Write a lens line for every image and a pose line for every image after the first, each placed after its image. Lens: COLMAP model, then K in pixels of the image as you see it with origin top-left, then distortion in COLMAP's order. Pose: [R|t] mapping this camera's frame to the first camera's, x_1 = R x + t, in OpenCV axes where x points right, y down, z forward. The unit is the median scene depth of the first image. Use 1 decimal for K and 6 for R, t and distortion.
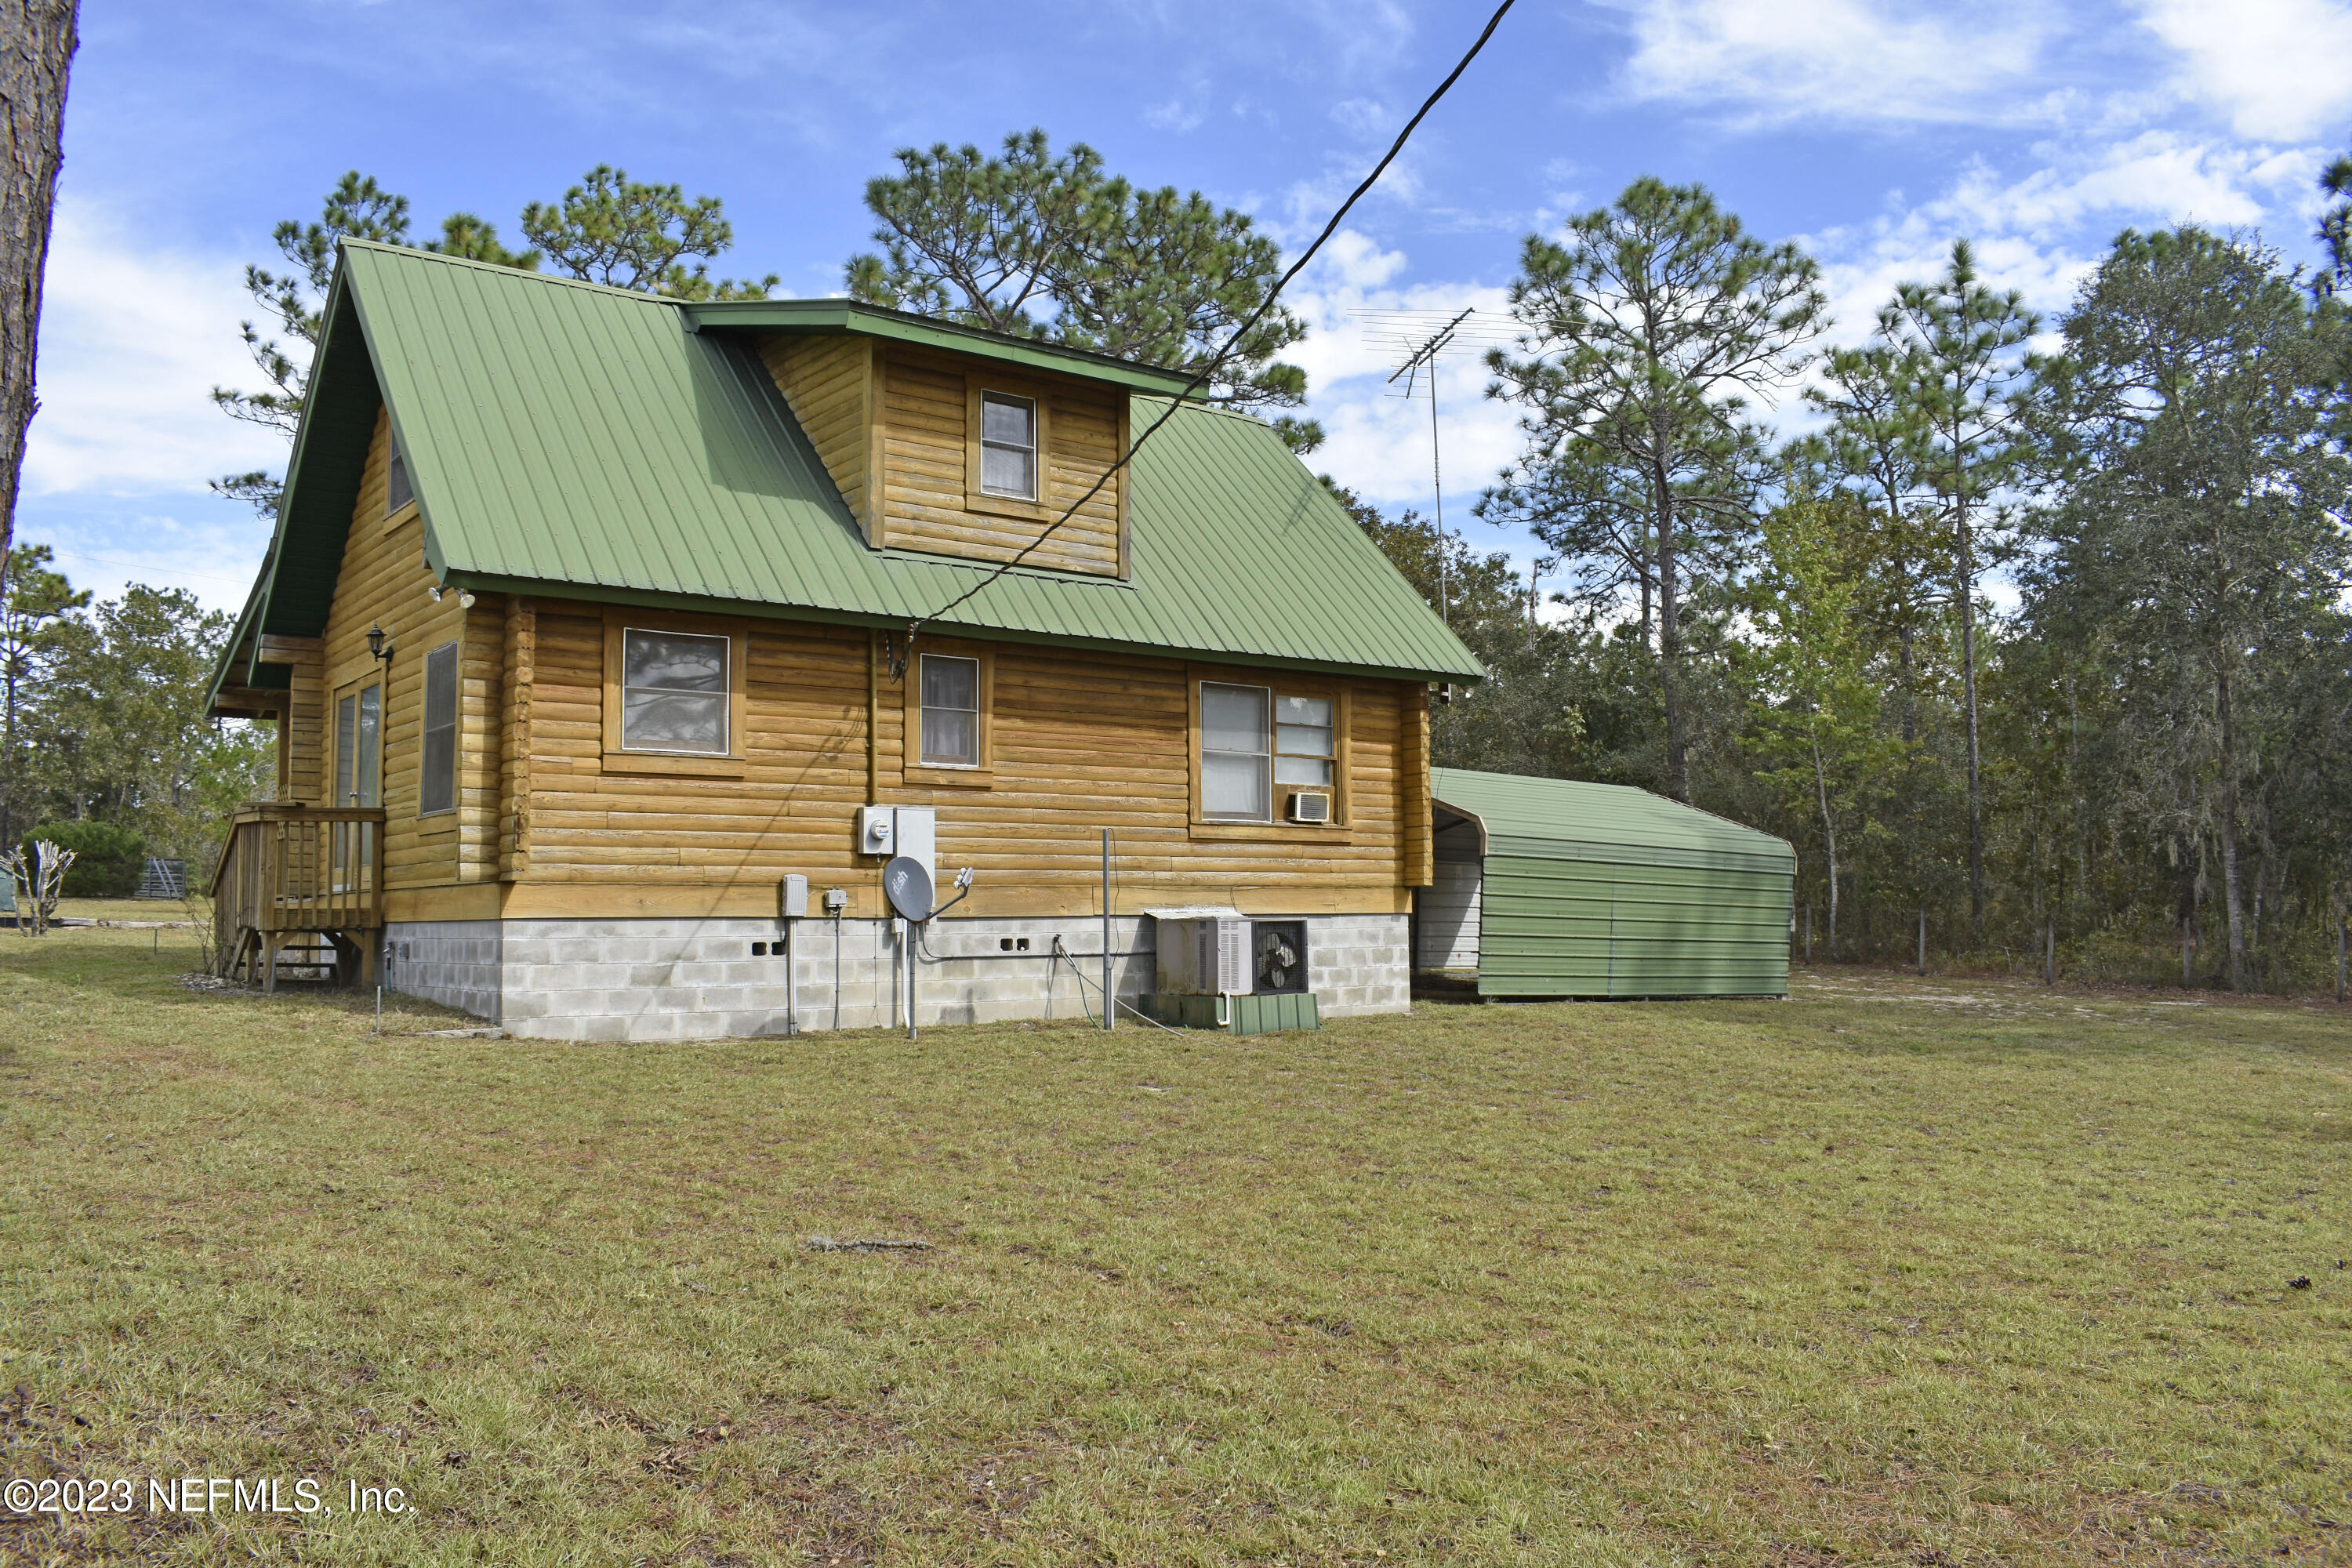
lens RADIAL K [[1851.1, 0, 1175.7], [0, 1851.1, 783.8], [0, 0, 1]] dist [-0.098632, 0.013450]
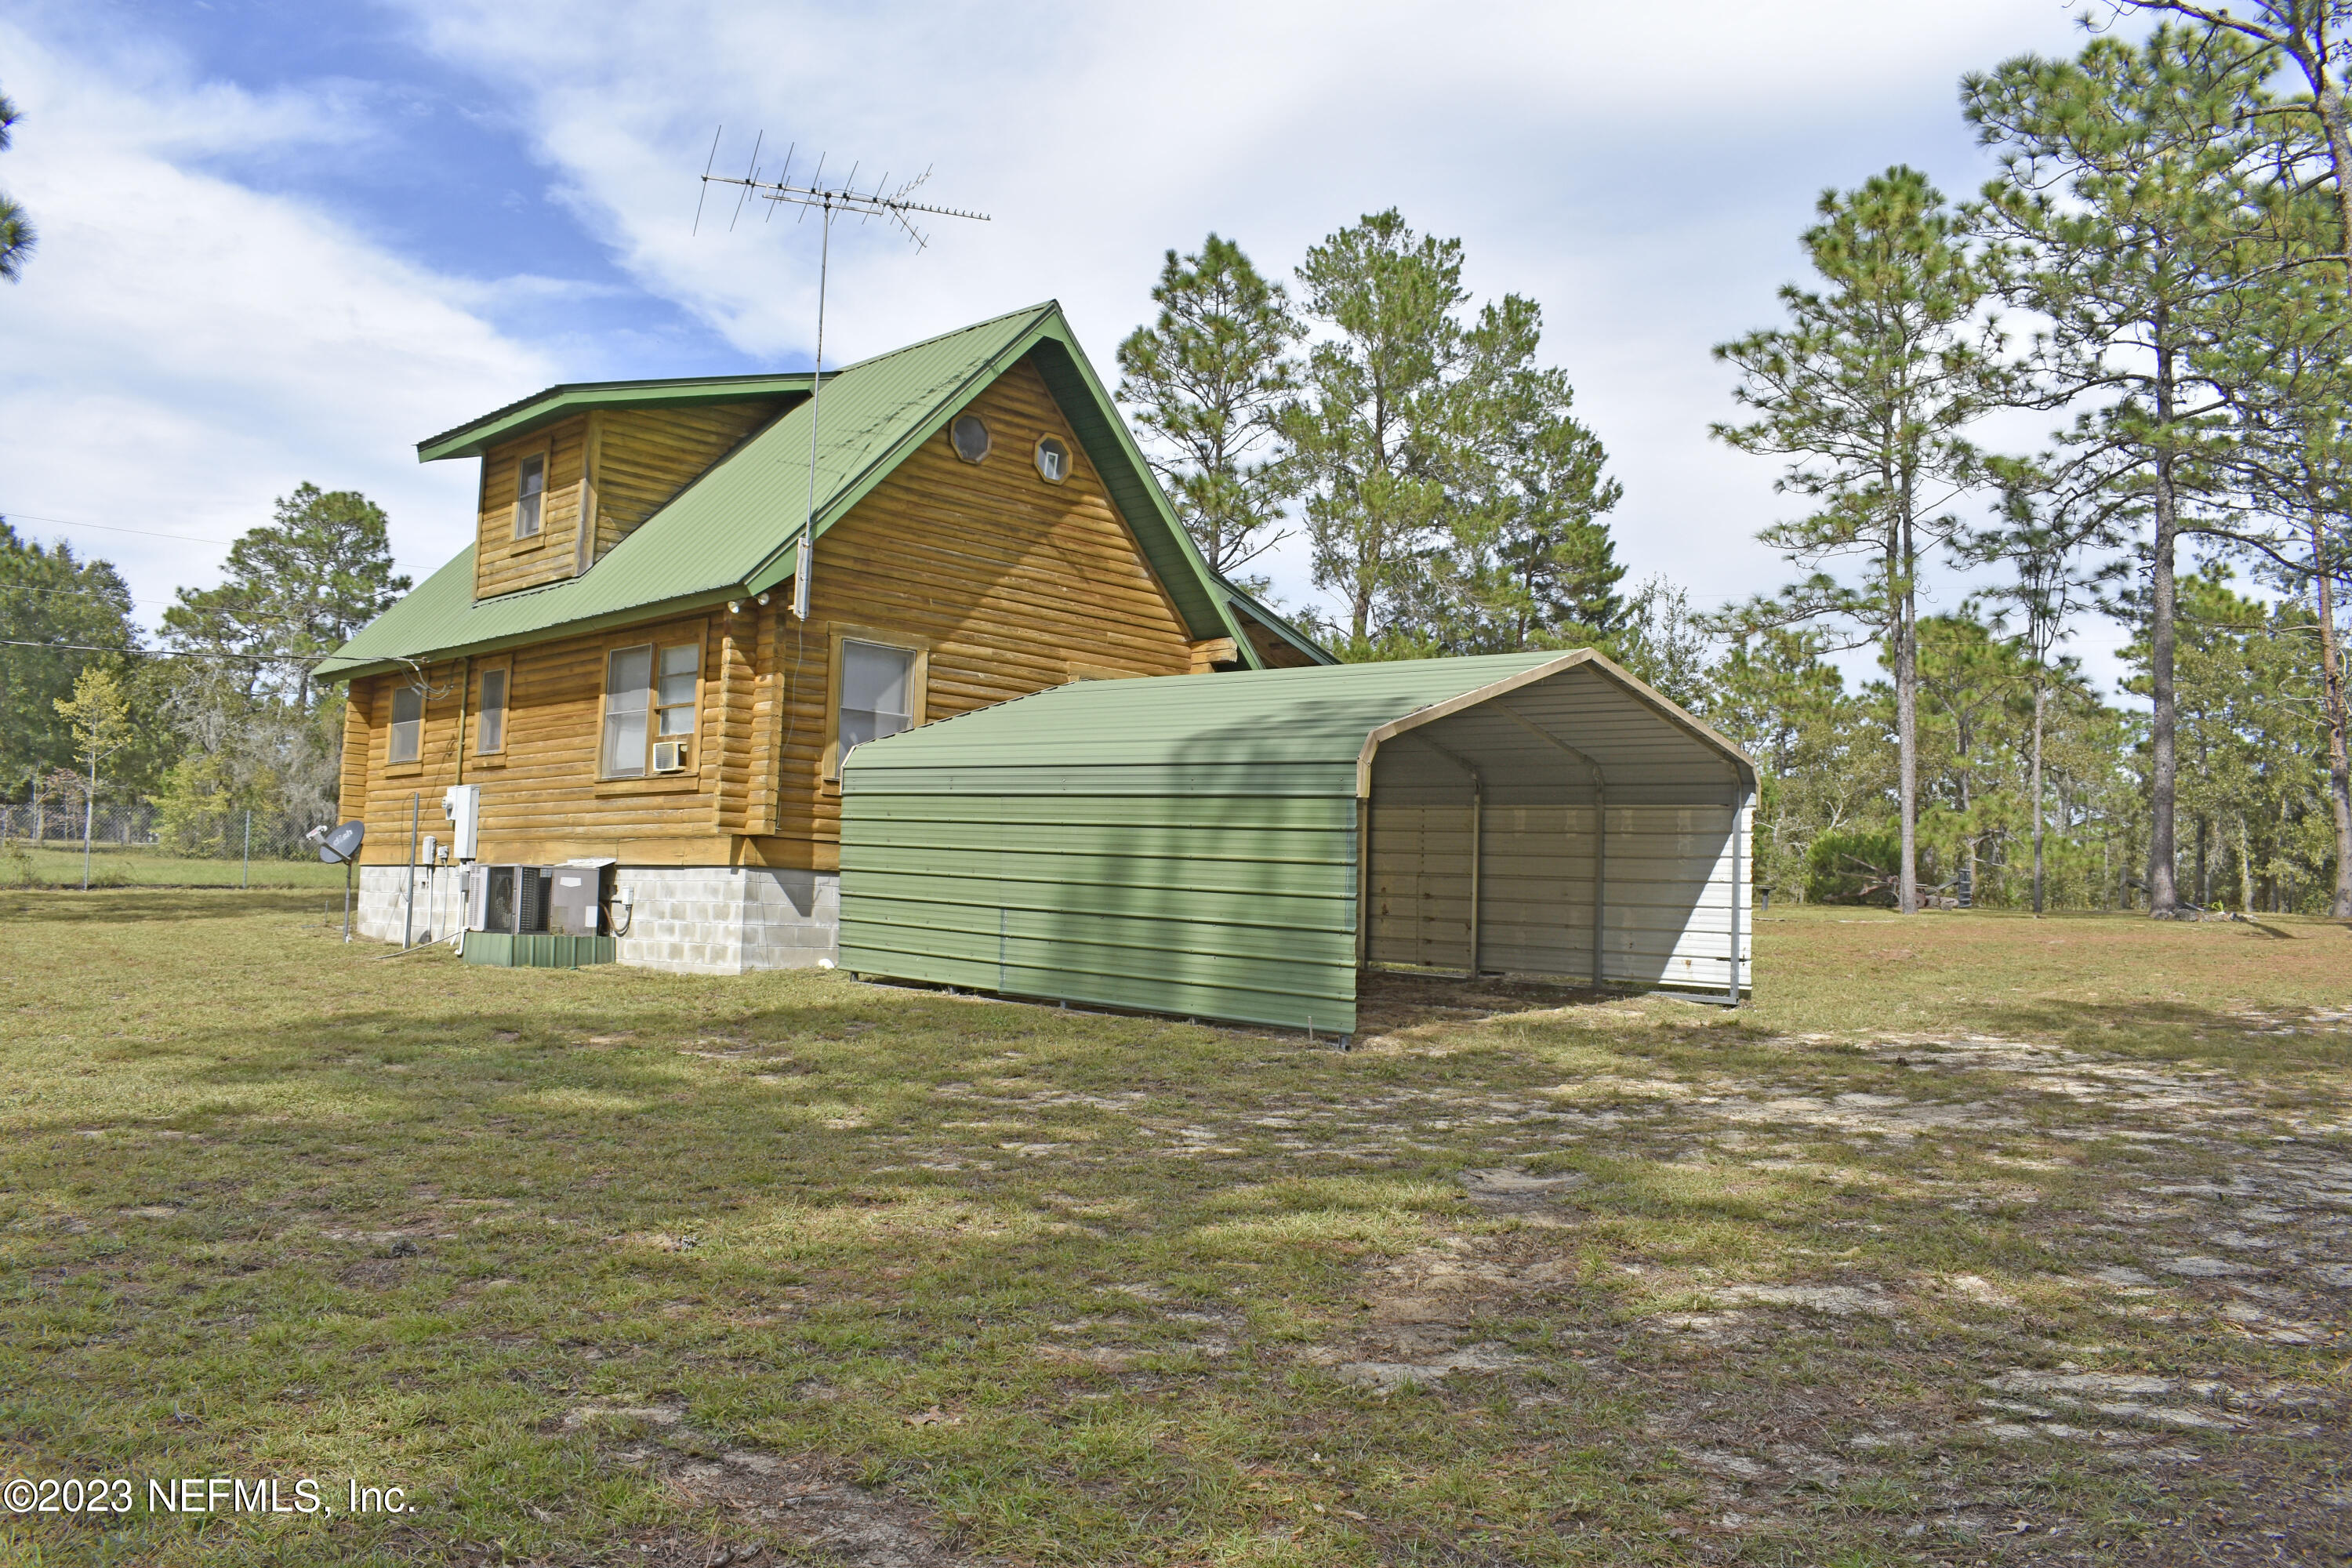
lens RADIAL K [[1851.1, 0, 1175.6], [0, 1851.1, 783.7], [0, 0, 1]] dist [-0.098632, 0.013450]
pose [[0.119226, -0.066496, -0.990638, 1.068361], [0.038355, 0.997318, -0.062328, 0.097857], [0.992126, -0.030565, 0.121457, 1.145622]]
